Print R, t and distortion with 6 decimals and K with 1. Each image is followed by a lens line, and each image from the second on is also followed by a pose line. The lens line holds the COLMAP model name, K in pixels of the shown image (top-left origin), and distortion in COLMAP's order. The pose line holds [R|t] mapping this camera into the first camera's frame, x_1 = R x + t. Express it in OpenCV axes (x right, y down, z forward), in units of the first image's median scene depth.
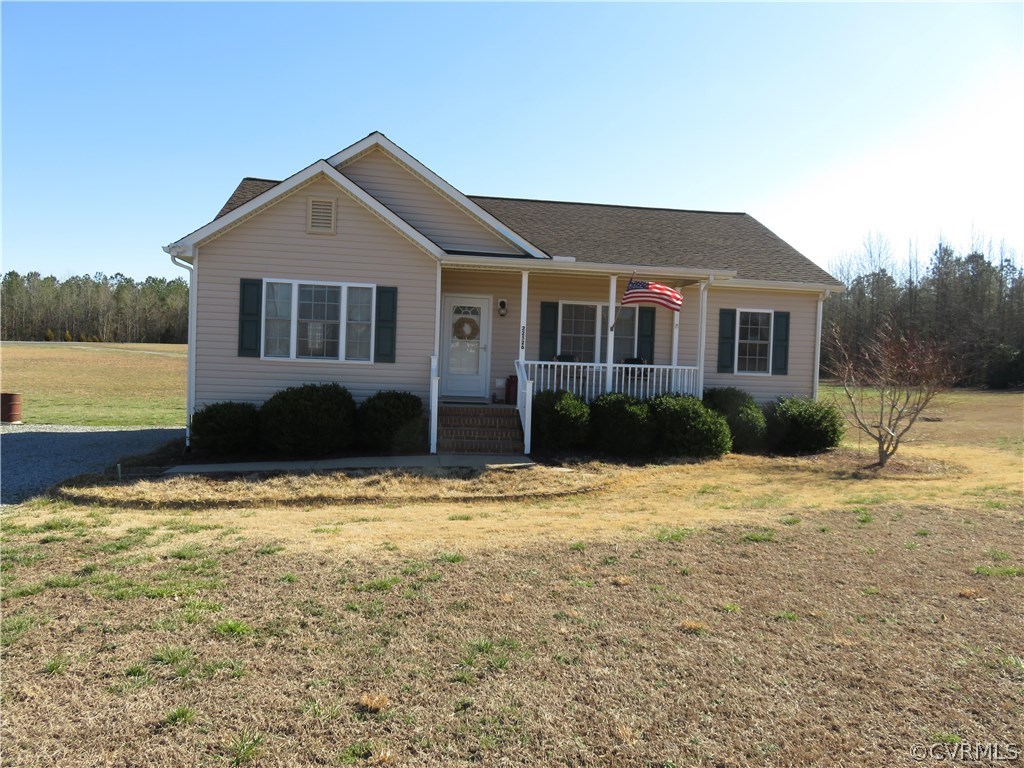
lens RADIAL K [[760.8, 0, 512.4], [0, 760.8, 384.6], [0, 0, 1]] dist [-0.007345, -0.006463]
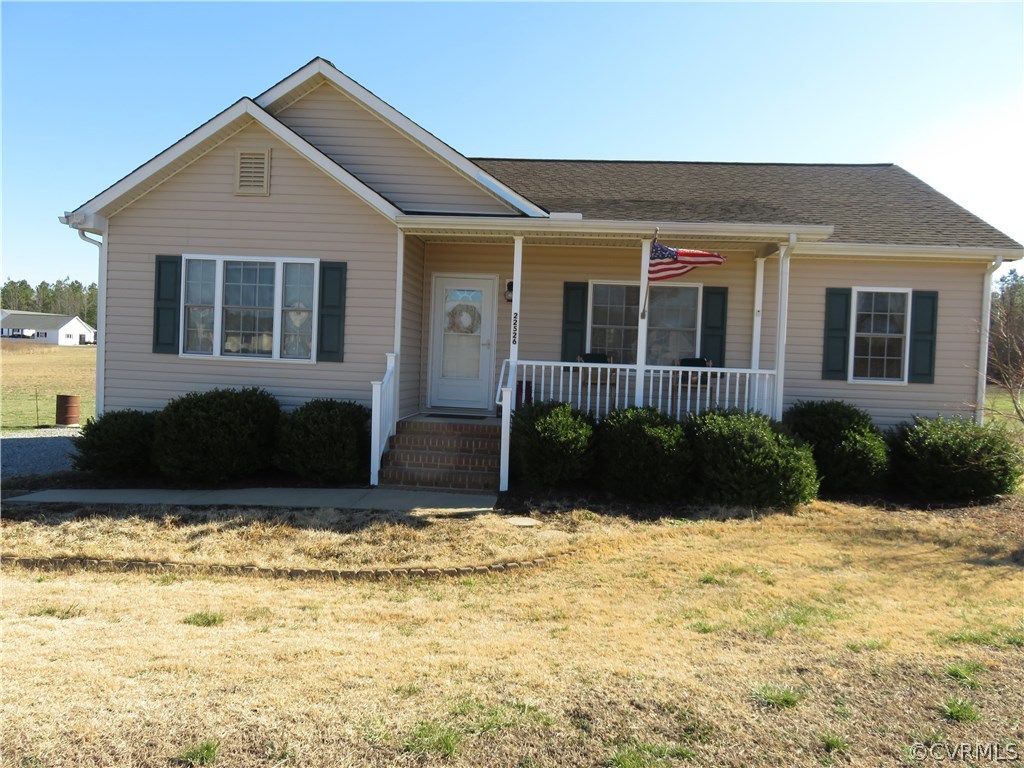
lens RADIAL K [[760.8, 0, 511.8], [0, 760.8, 381.5], [0, 0, 1]] dist [-0.007345, -0.006463]
pose [[0.971464, 0.010135, -0.236971, 0.188541], [-0.013055, 0.999857, -0.010759, -0.003272], [0.236828, 0.013546, 0.971457, 0.305063]]
